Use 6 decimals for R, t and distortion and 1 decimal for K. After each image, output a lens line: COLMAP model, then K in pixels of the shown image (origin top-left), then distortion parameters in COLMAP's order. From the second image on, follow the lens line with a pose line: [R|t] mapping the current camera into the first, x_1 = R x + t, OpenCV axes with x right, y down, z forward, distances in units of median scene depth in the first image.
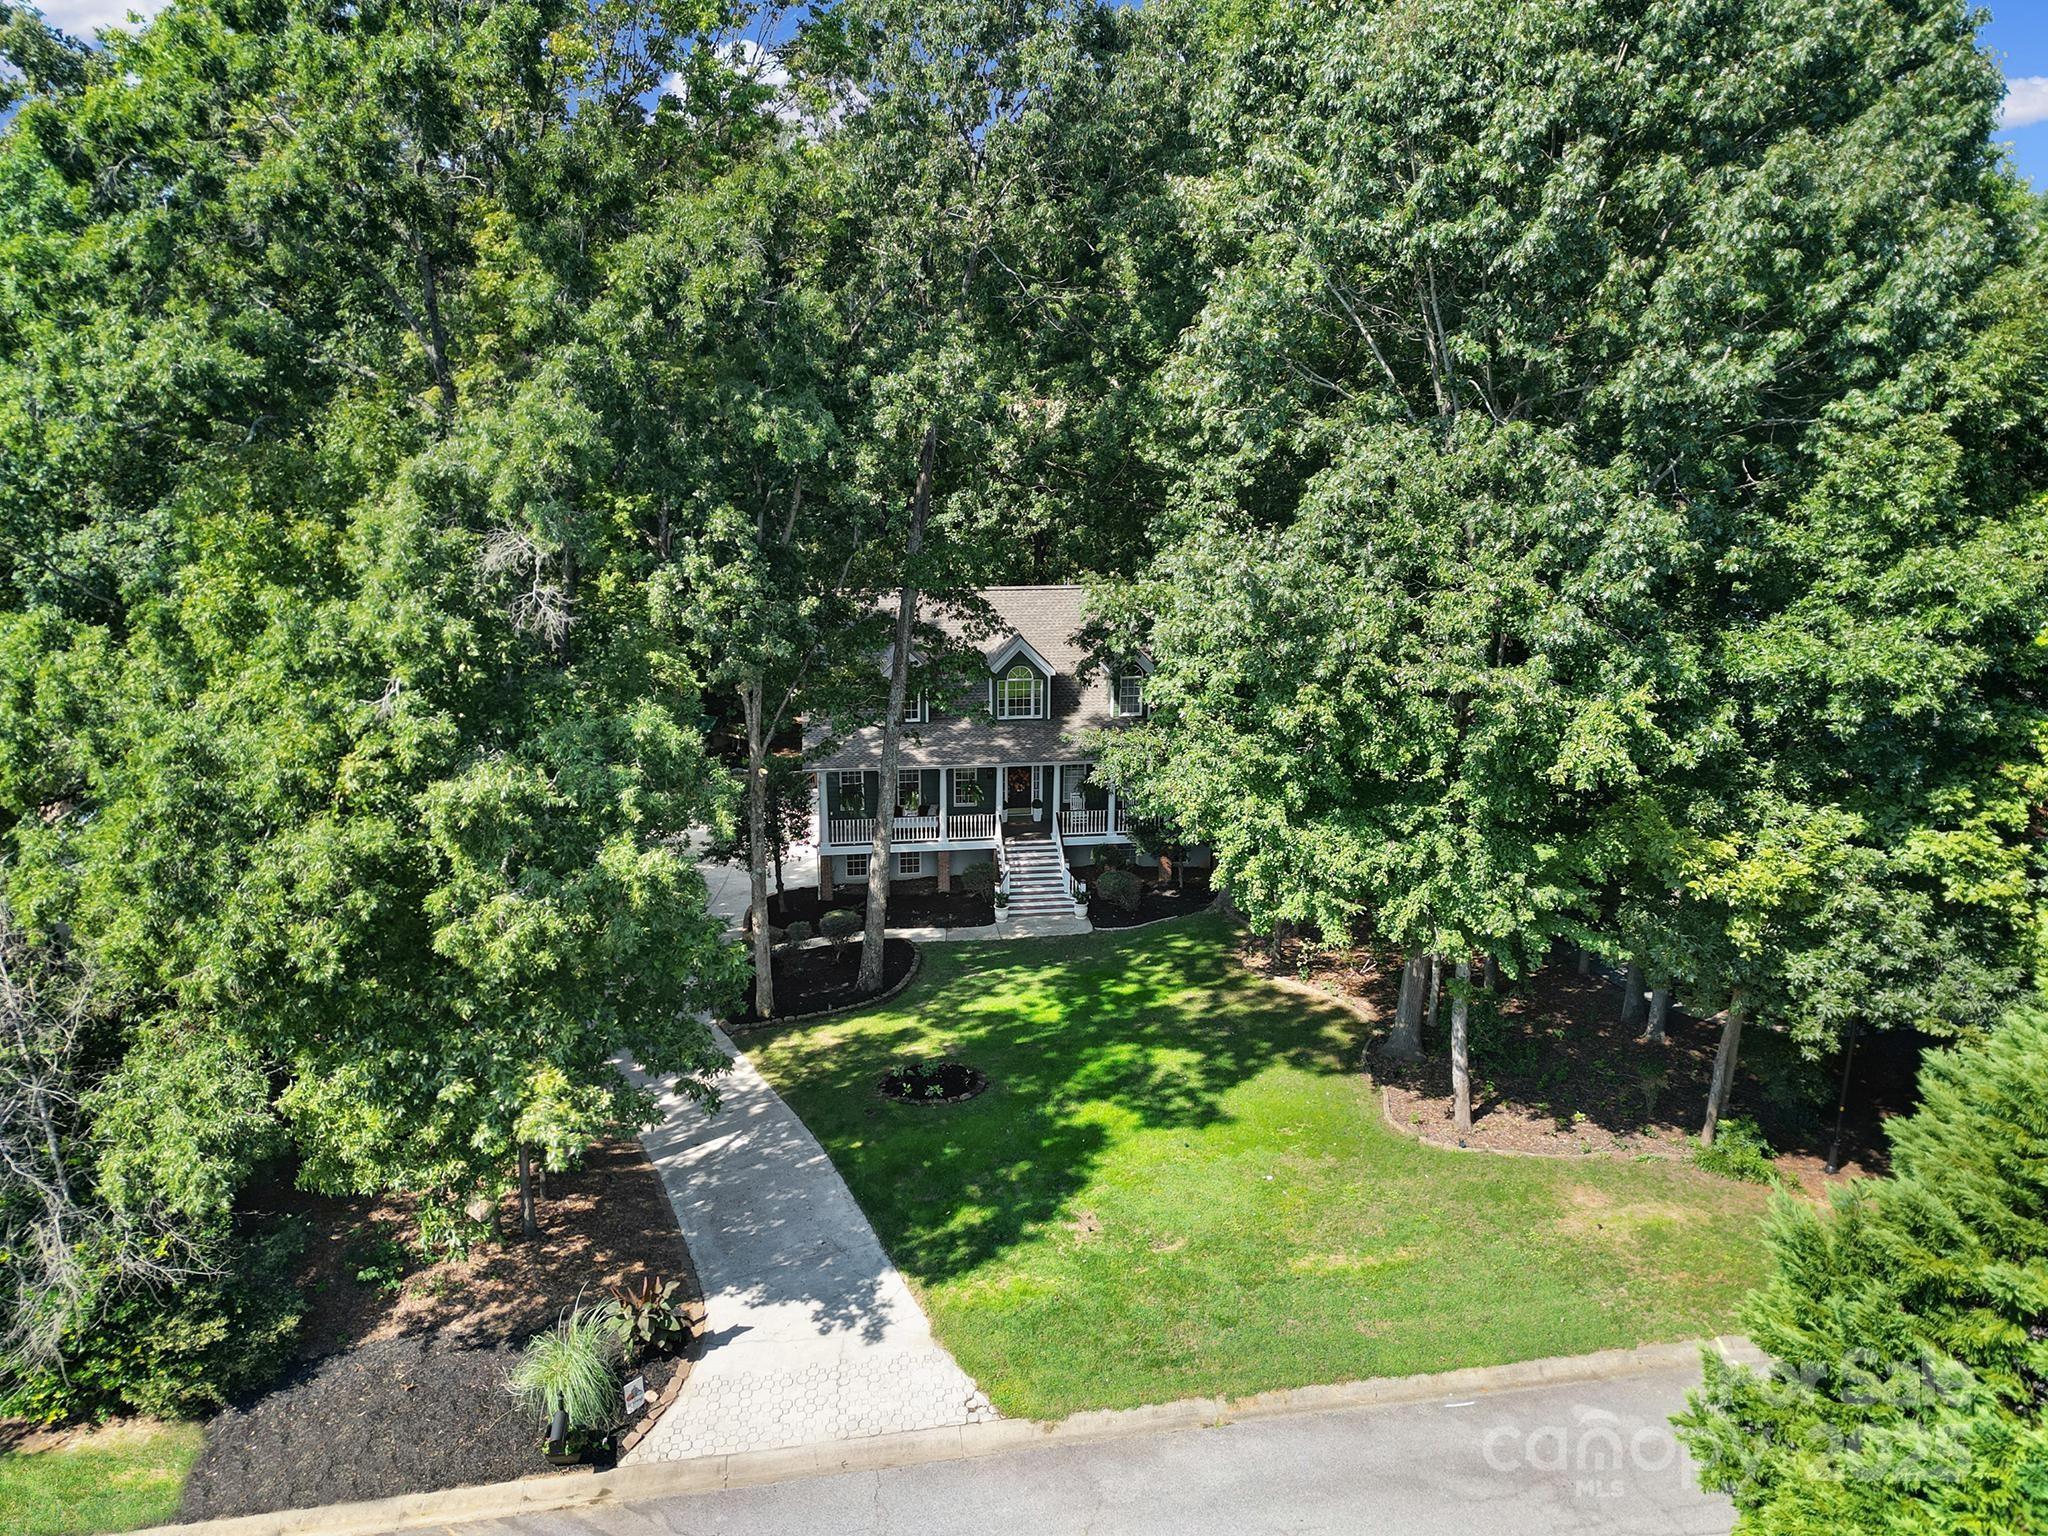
lens RADIAL K [[1413.0, 0, 1018.4], [0, 1413.0, 770.7], [0, 0, 1]] dist [0.025331, -0.002712]
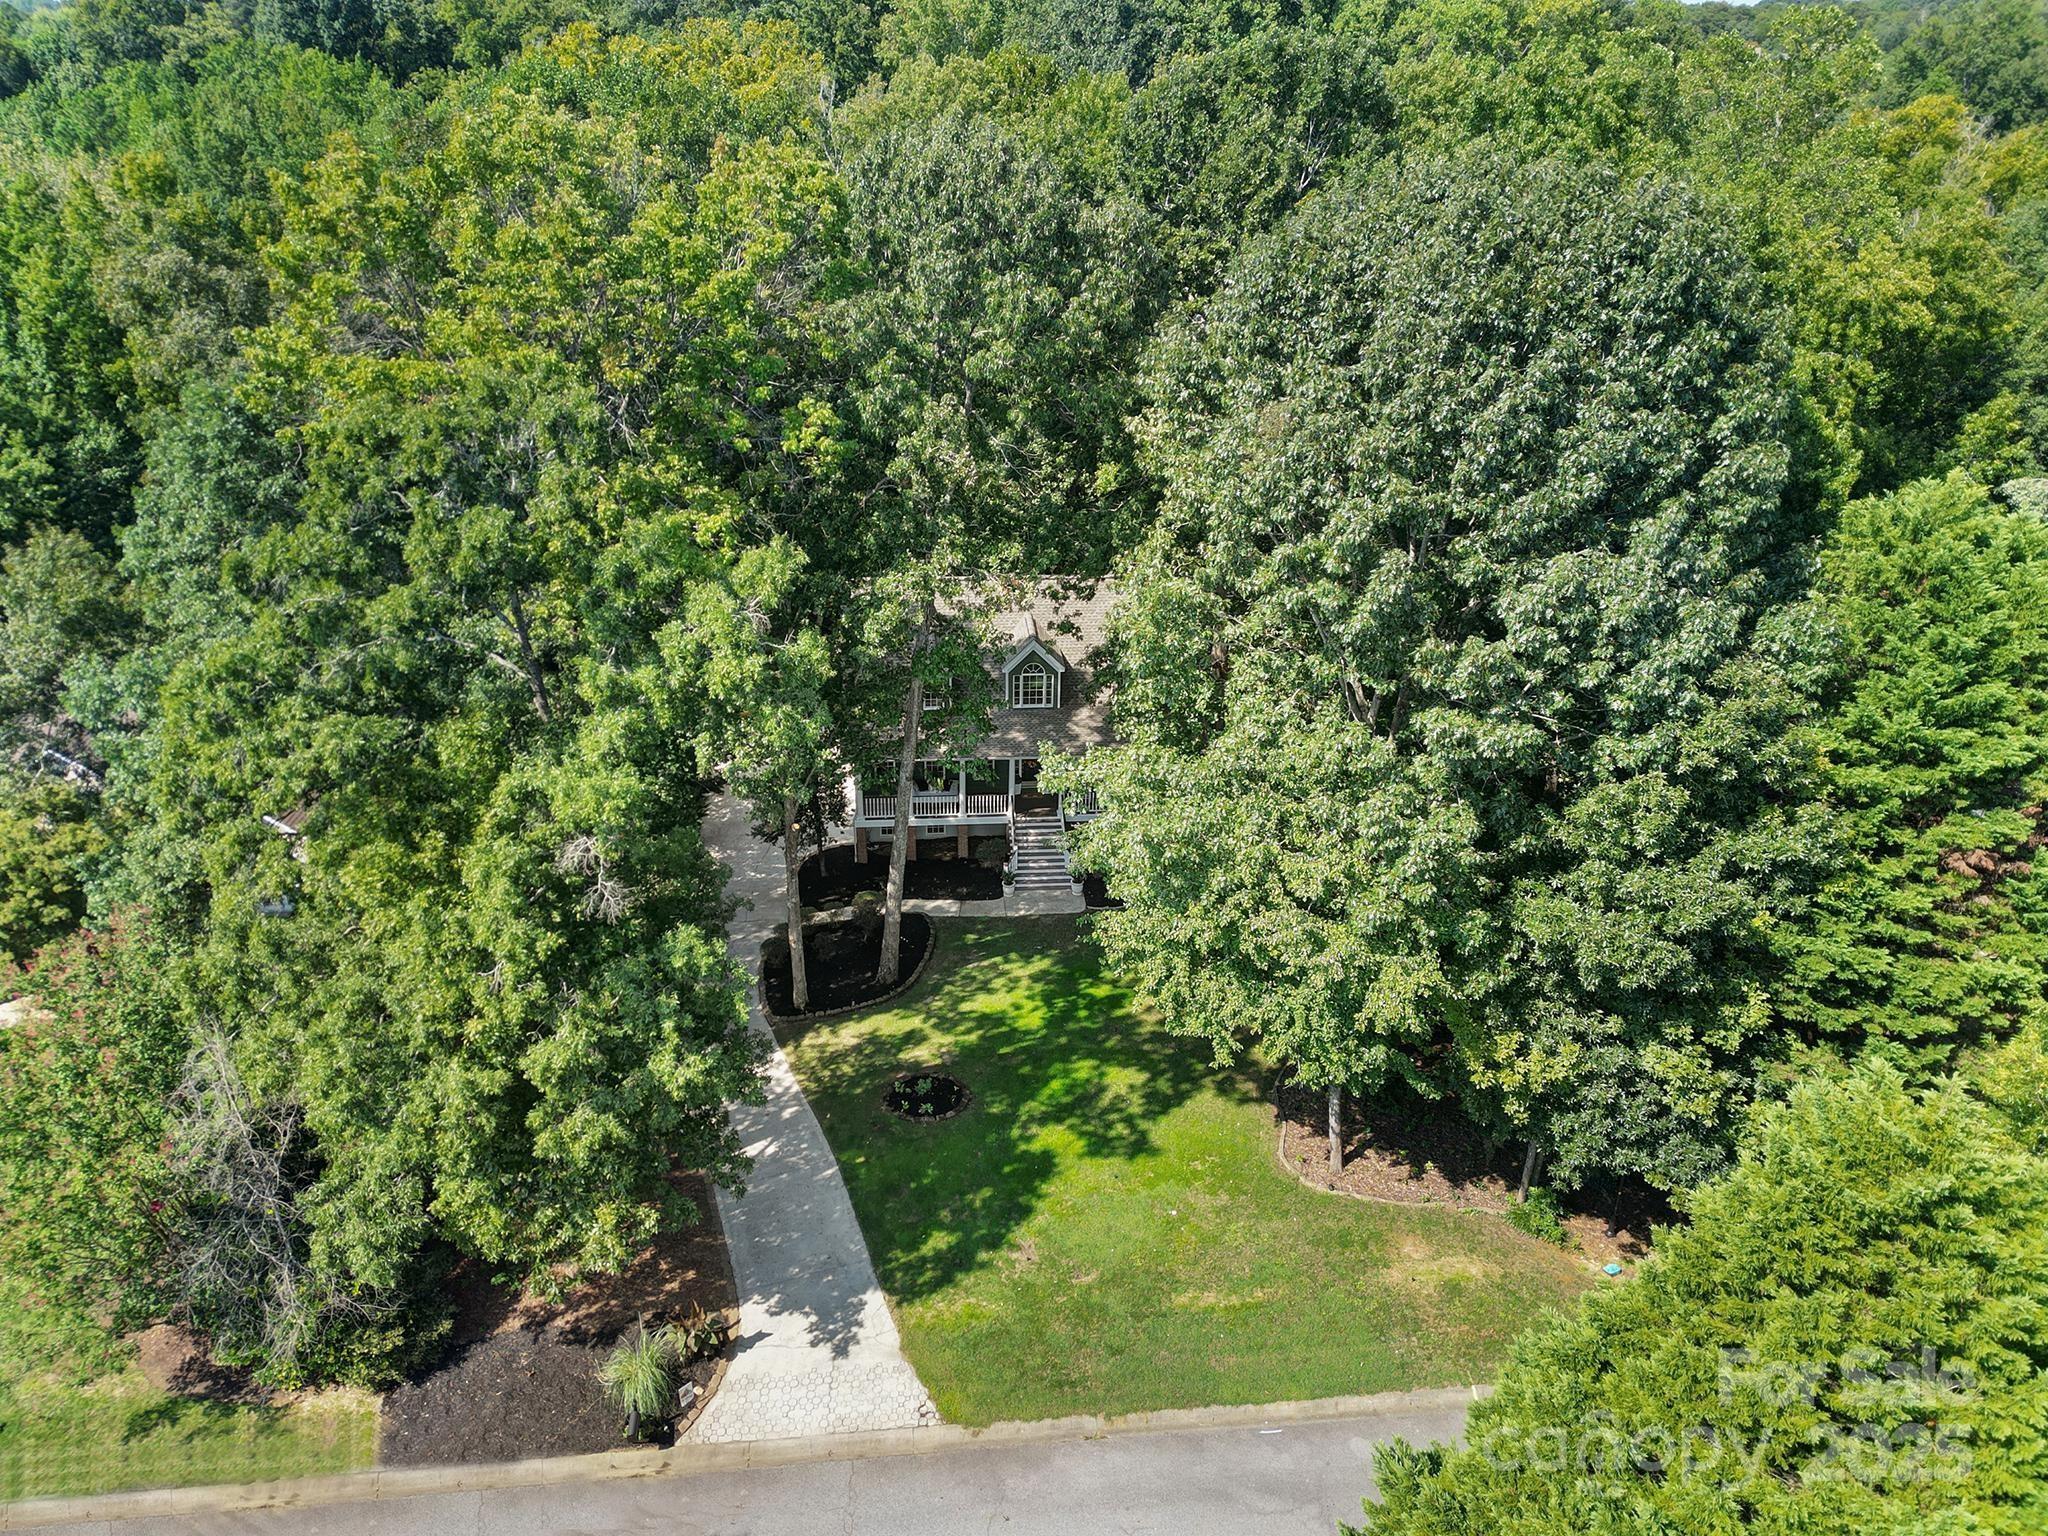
lens RADIAL K [[1419.5, 0, 1024.0], [0, 1419.5, 768.0], [0, 0, 1]] dist [0.023446, 0.003211]
pose [[0.998251, 0.029850, -0.051022, 0.105187], [-0.020218, 0.983493, 0.179810, -0.382241], [0.055547, -0.178464, 0.982377, -0.234986]]
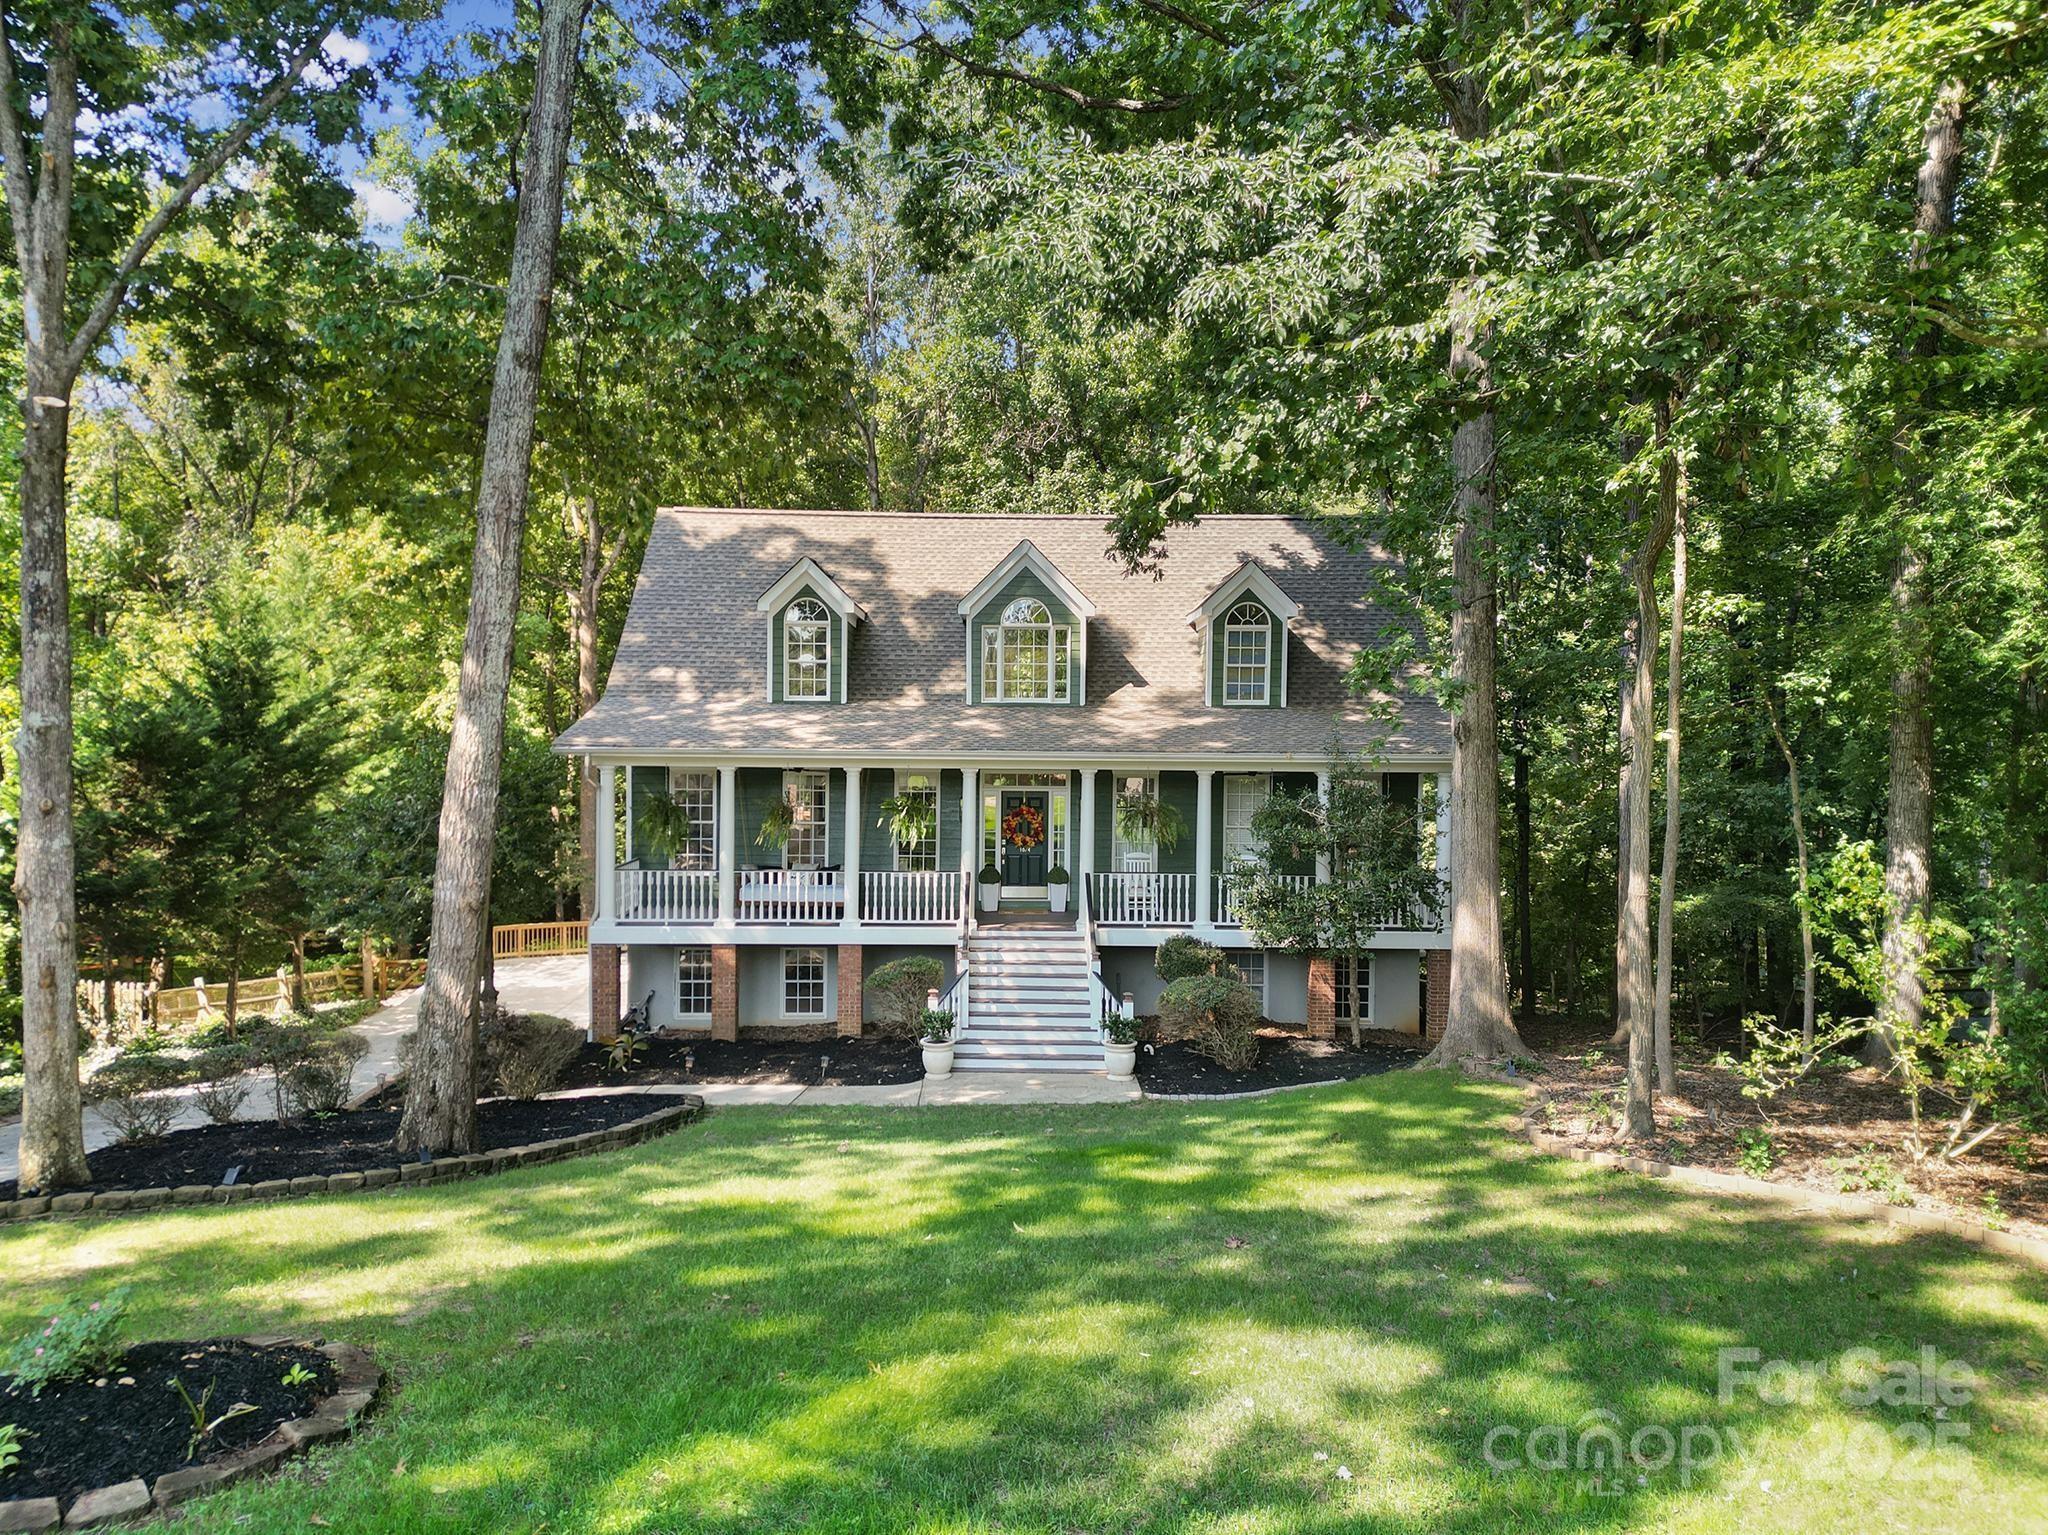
lens RADIAL K [[1419.5, 0, 1024.0], [0, 1419.5, 767.5], [0, 0, 1]] dist [0.023446, 0.003211]
pose [[0.992125, 0.002645, -0.125225, 0.128573], [-0.034326, 0.967241, -0.251527, 0.228985], [0.120457, 0.253845, 0.959715, 1.019397]]
